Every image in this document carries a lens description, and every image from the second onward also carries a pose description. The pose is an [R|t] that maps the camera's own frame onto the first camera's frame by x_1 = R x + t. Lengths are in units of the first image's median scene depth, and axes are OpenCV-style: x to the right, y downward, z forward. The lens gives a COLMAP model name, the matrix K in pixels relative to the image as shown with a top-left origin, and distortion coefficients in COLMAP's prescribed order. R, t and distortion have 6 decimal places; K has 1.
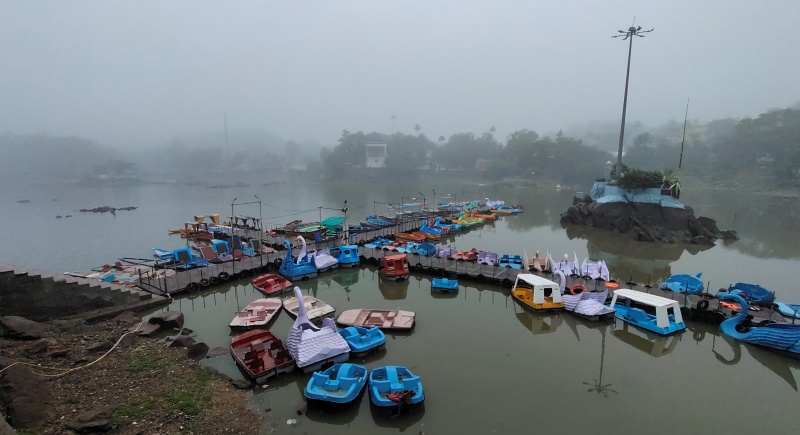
lens RADIAL K [[371.1, 0, 399.2], [0, 371.1, 222.5], [0, 0, 1]] dist [0.002081, 0.000555]
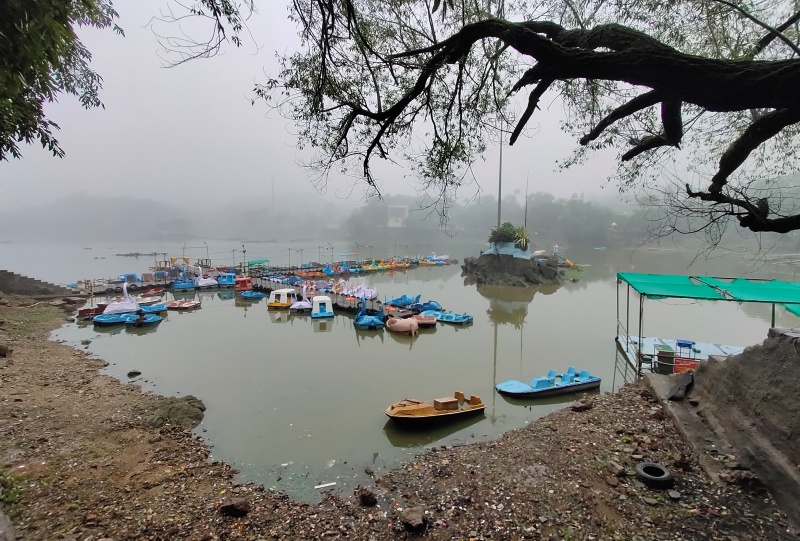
lens RADIAL K [[371.4, 0, 401.1], [0, 371.4, 265.7], [0, 0, 1]] dist [0.005720, 0.000272]
pose [[0.989364, 0.026016, -0.143116, 0.457344], [-0.032757, 0.998452, -0.044952, 0.045074], [0.141725, 0.049162, 0.988685, -0.222521]]
